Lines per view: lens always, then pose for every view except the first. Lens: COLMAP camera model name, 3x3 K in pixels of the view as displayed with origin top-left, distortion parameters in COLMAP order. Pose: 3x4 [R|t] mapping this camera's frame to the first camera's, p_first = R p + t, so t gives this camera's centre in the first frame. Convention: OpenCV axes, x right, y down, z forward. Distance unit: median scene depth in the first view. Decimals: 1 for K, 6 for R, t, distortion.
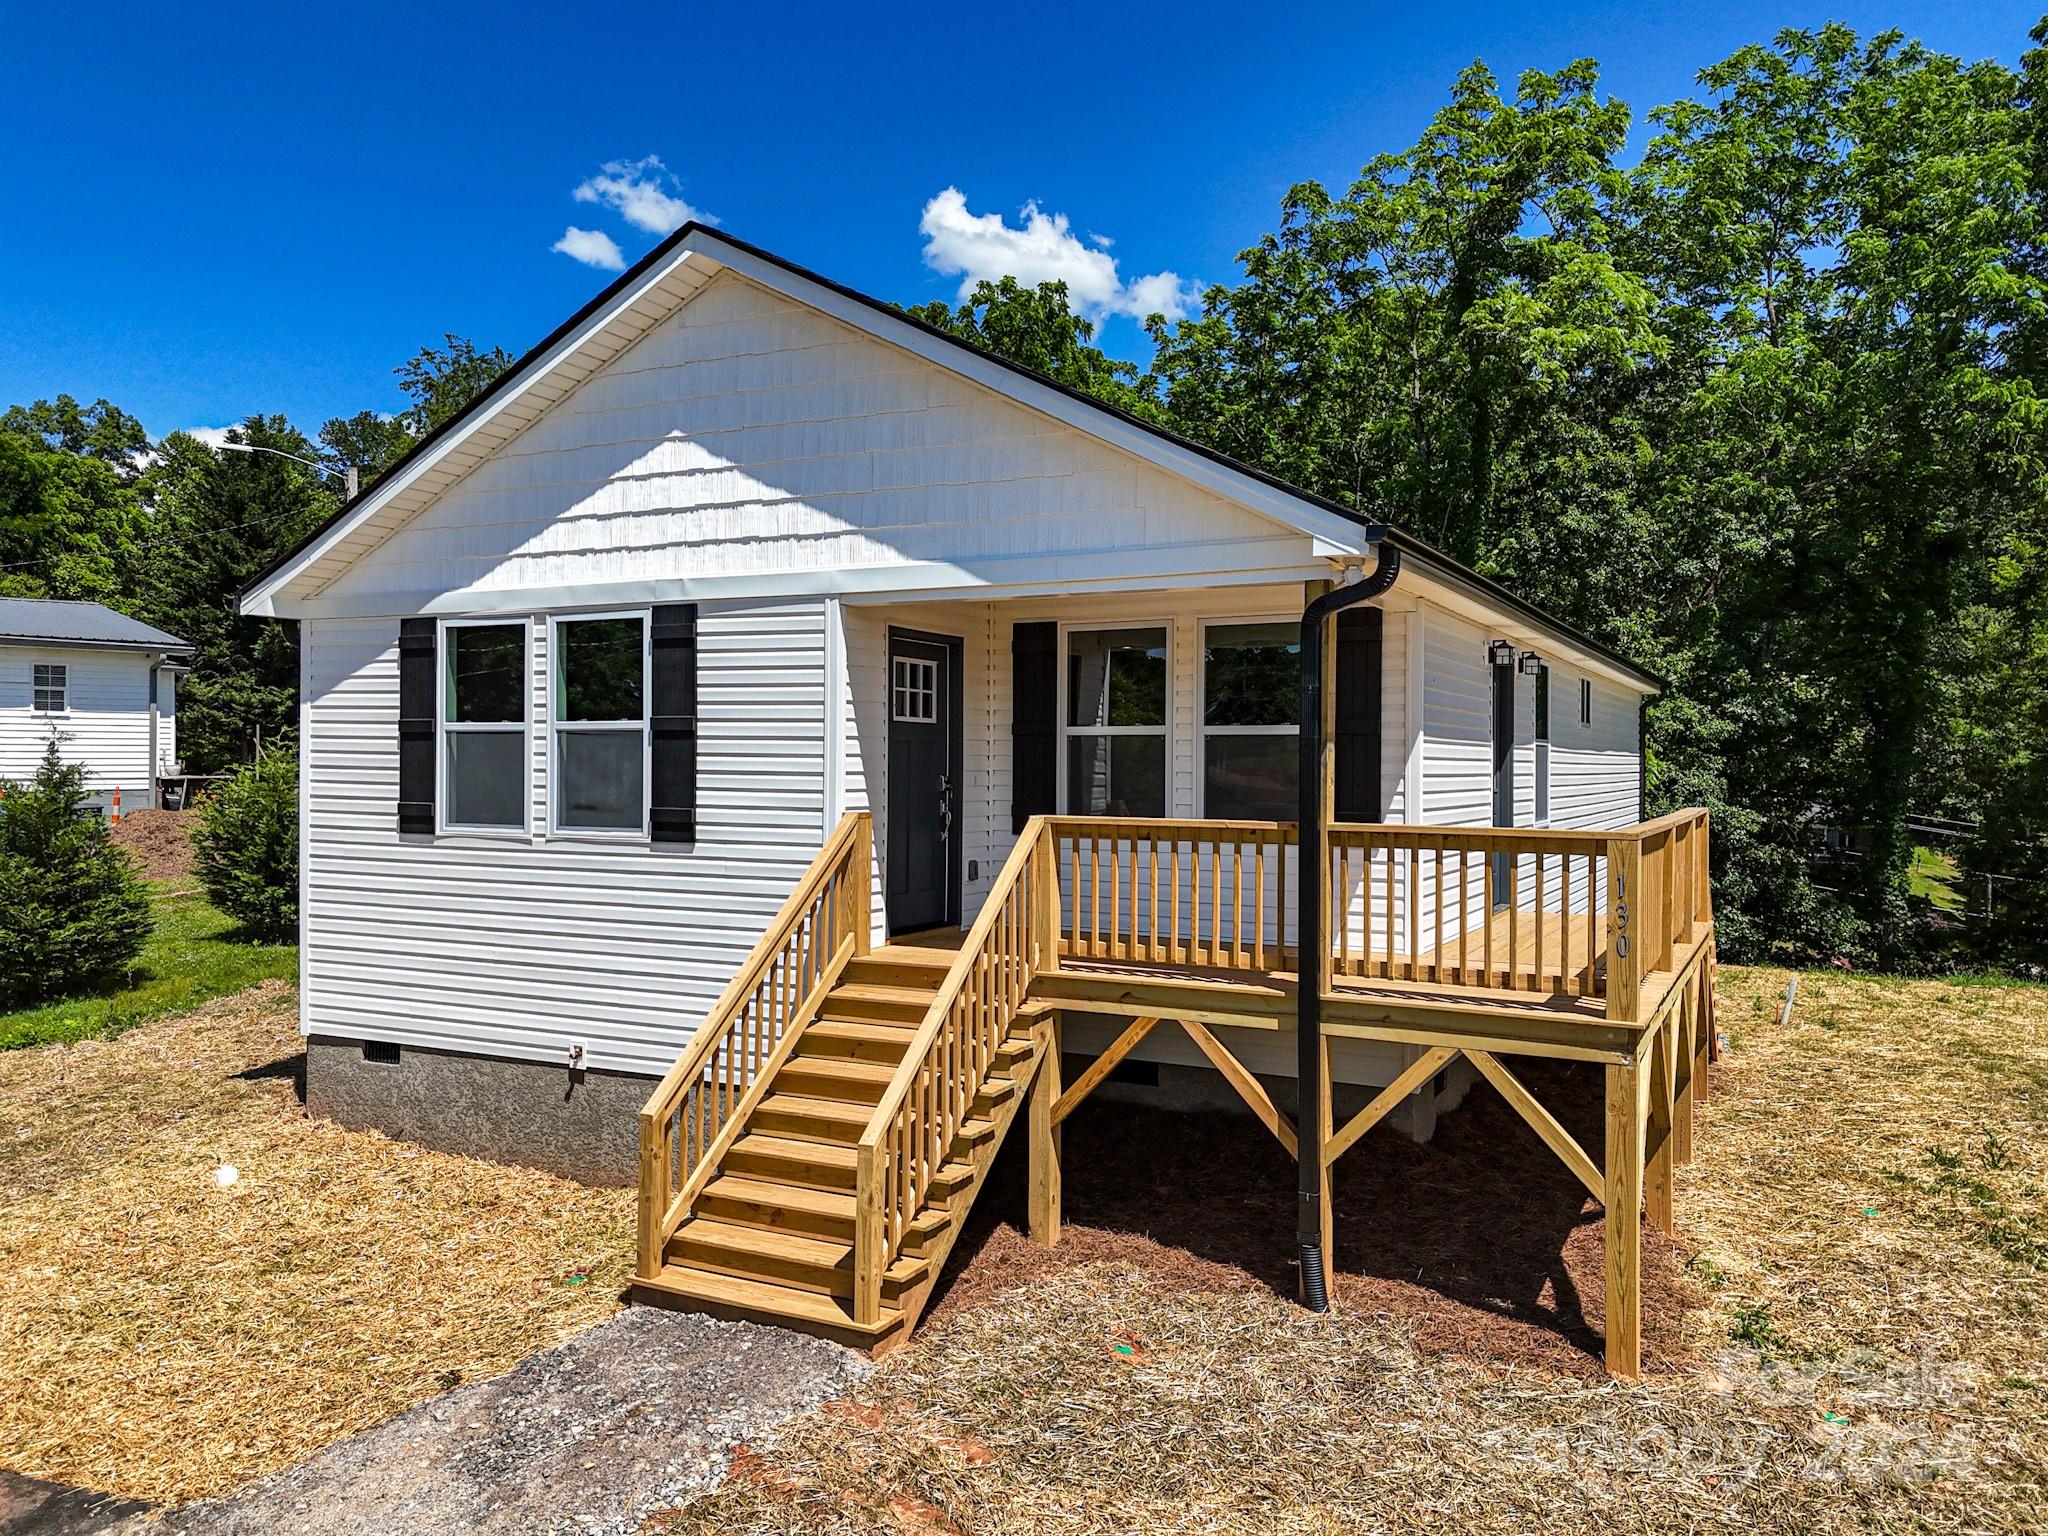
lens RADIAL K [[1509.0, 0, 1024.0], [0, 1509.0, 768.0], [0, 0, 1]] dist [0.076692, -0.075770]
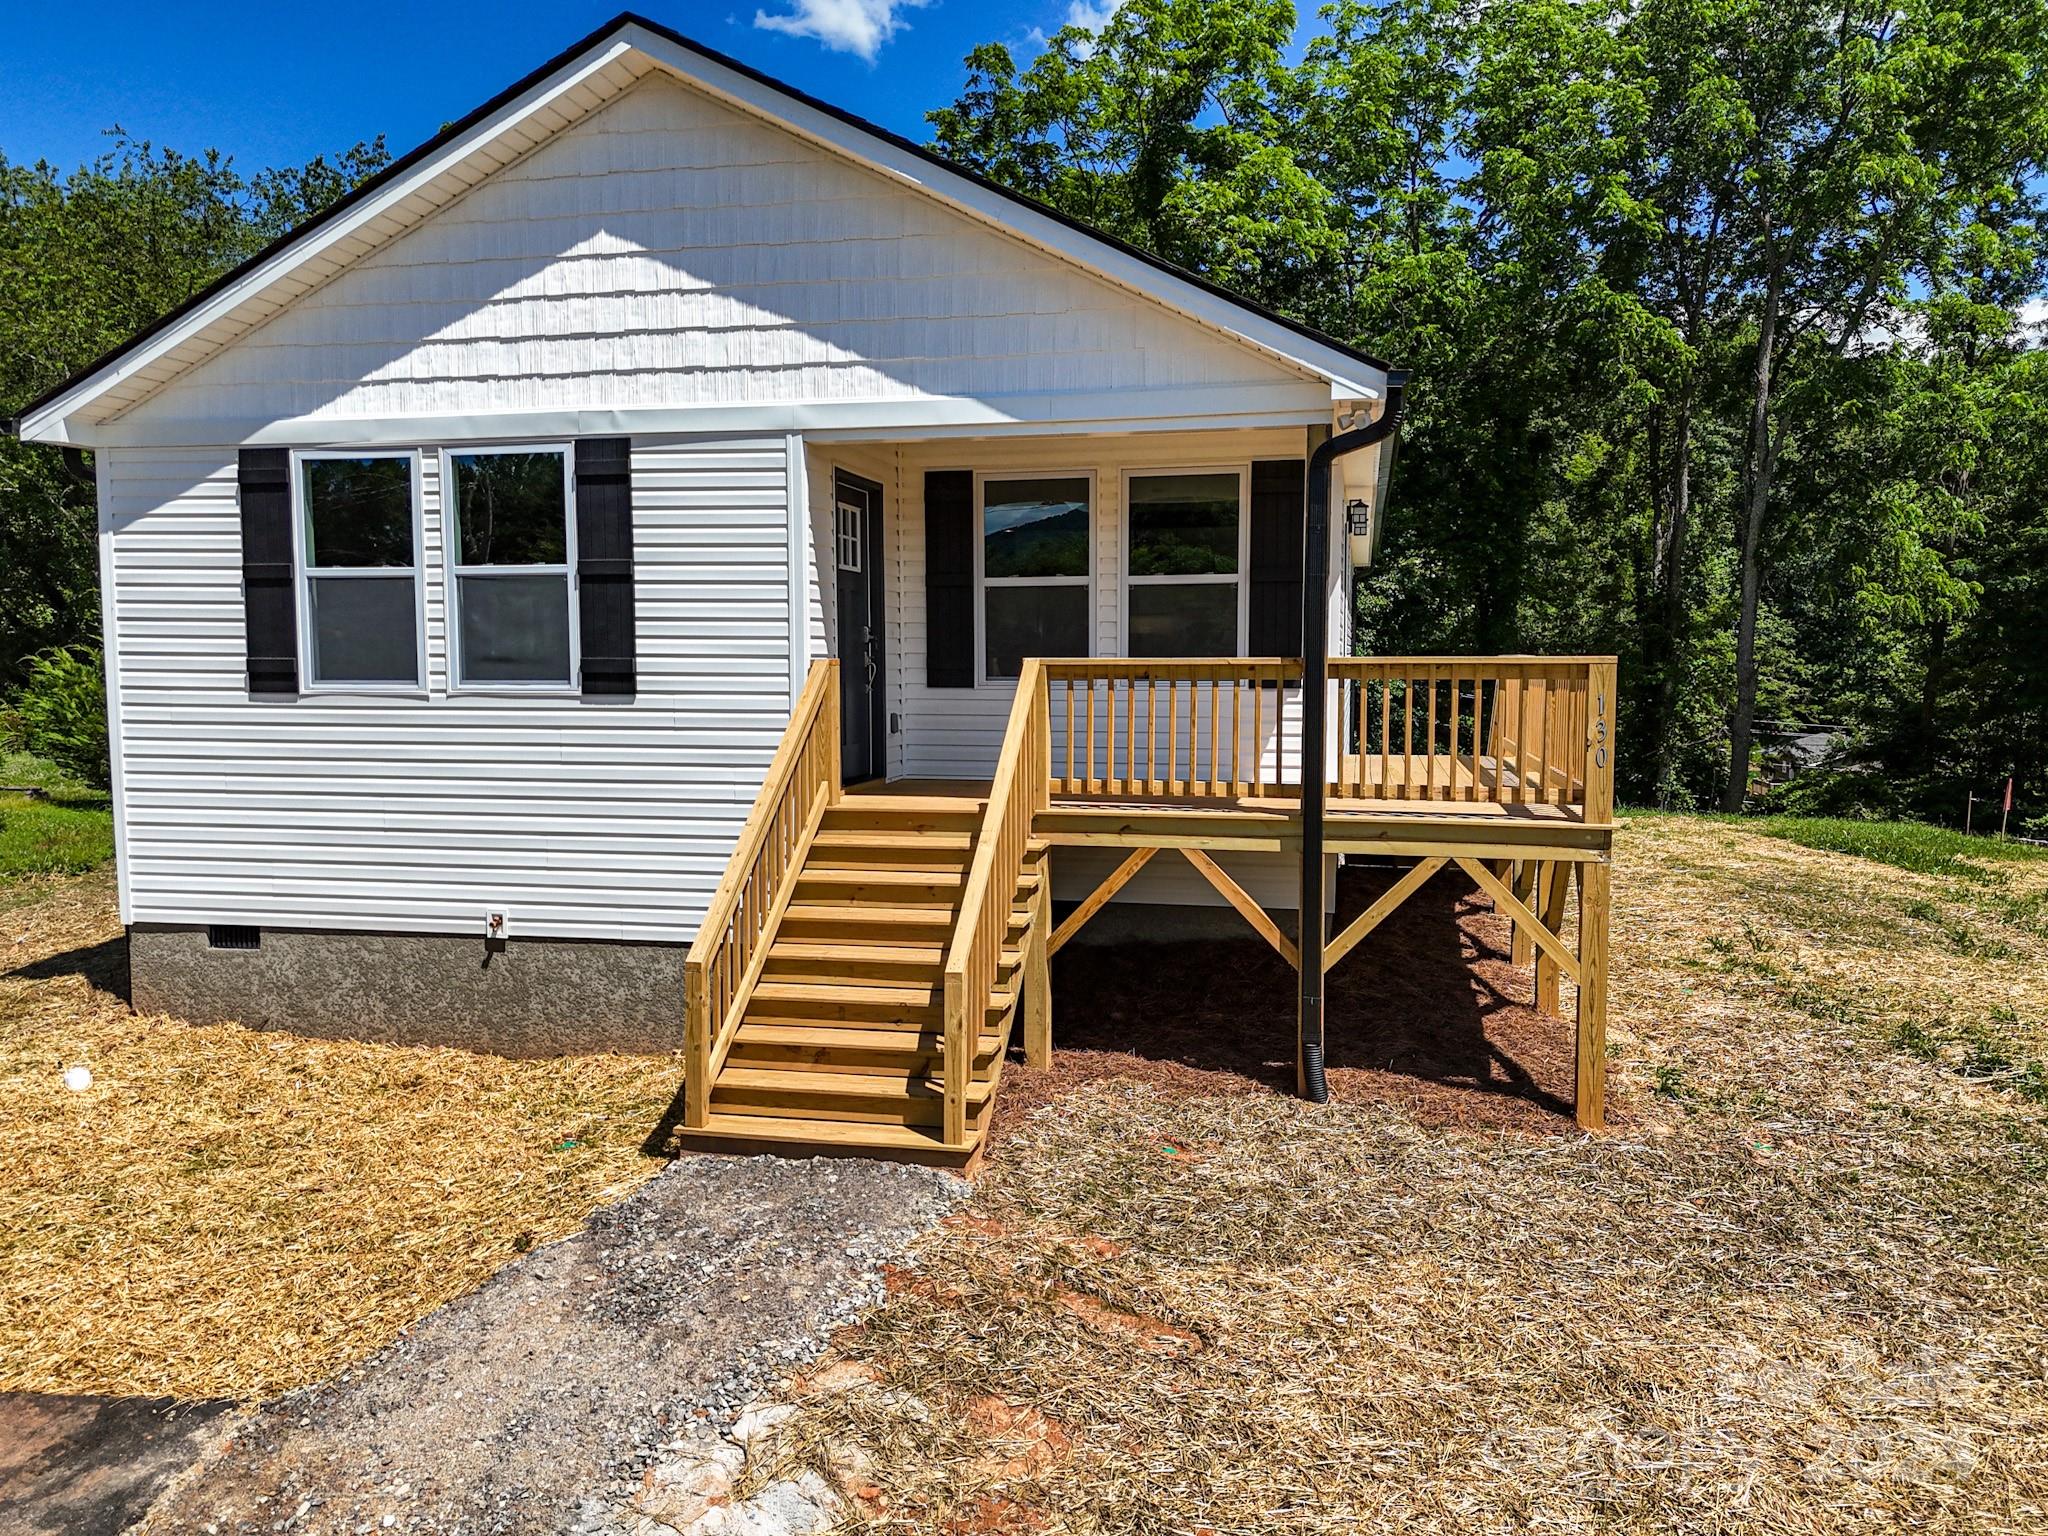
lens RADIAL K [[1509.0, 0, 1024.0], [0, 1509.0, 768.0], [0, 0, 1]] dist [0.076692, -0.075770]
pose [[0.966059, -0.028266, 0.256769, -0.227284], [0.009222, 0.997135, 0.075072, 0.026468], [-0.258155, -0.070156, 0.963553, 0.018258]]
